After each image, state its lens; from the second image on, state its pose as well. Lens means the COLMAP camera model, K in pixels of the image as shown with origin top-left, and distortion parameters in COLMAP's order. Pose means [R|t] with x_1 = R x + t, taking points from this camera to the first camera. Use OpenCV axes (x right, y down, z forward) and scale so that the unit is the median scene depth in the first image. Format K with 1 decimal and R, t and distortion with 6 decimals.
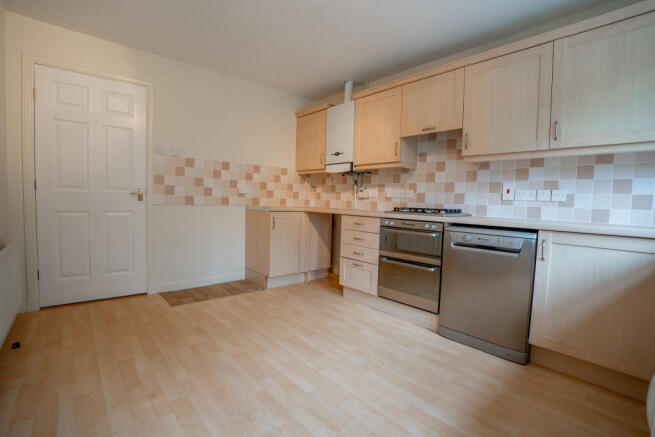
lens RADIAL K [[313.4, 0, 327.5], [0, 313.4, 218.5], [0, 0, 1]] dist [-0.050013, 0.000316]
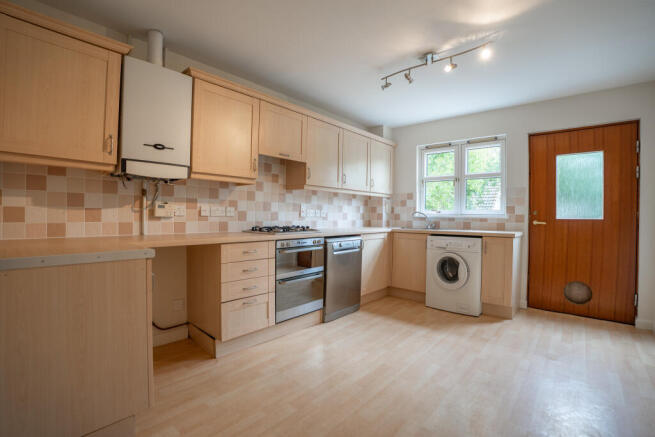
lens RADIAL K [[313.4, 0, 327.5], [0, 313.4, 218.5], [0, 0, 1]] dist [-0.050013, 0.000316]
pose [[-0.153163, -0.025956, 0.987860, -0.732249], [0.058007, 0.997695, 0.035208, -0.081918], [-0.986497, 0.062695, -0.151304, 0.938569]]
